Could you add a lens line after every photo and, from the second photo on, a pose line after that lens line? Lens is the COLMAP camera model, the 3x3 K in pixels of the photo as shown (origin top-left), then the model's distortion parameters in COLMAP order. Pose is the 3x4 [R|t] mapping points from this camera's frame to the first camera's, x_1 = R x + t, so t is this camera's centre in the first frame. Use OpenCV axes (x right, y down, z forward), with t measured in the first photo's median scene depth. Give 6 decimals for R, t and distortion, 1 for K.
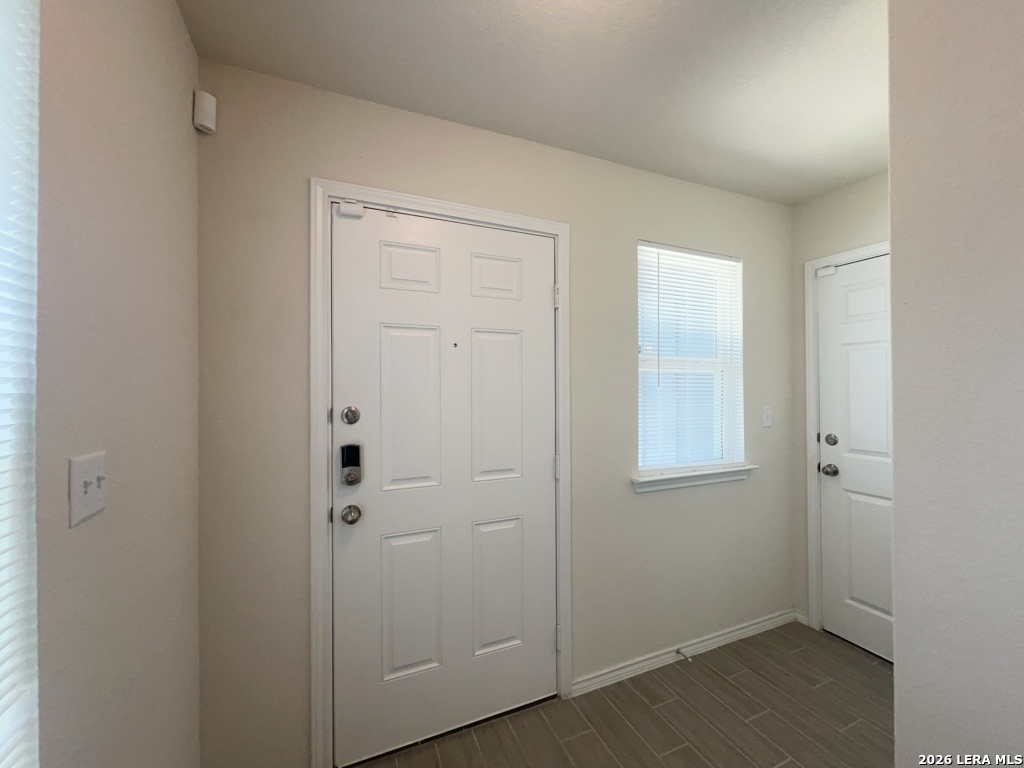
lens RADIAL K [[413.4, 0, 514.1], [0, 413.4, 385.5], [0, 0, 1]] dist [-0.001169, -0.000450]
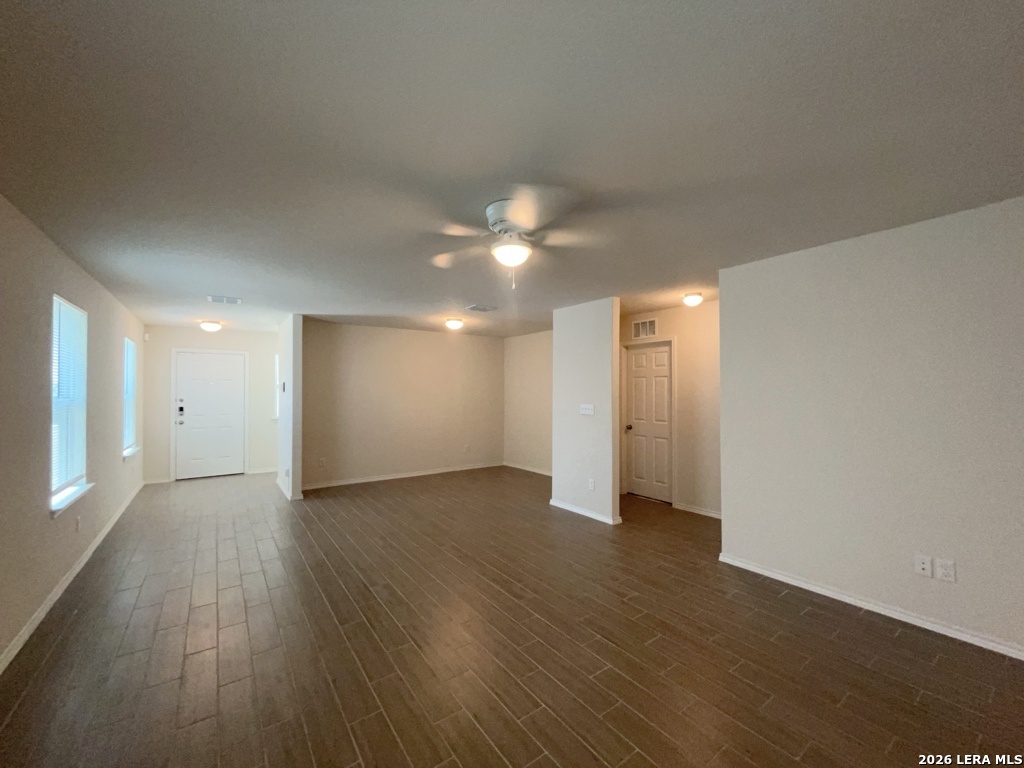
lens RADIAL K [[413.4, 0, 514.1], [0, 413.4, 385.5], [0, 0, 1]] dist [-0.001169, -0.000450]
pose [[0.965339, 0.003090, 0.260980, 1.922269], [0.000499, 0.999906, -0.013684, -0.024590], [-0.260997, 0.013340, 0.965247, -4.273452]]
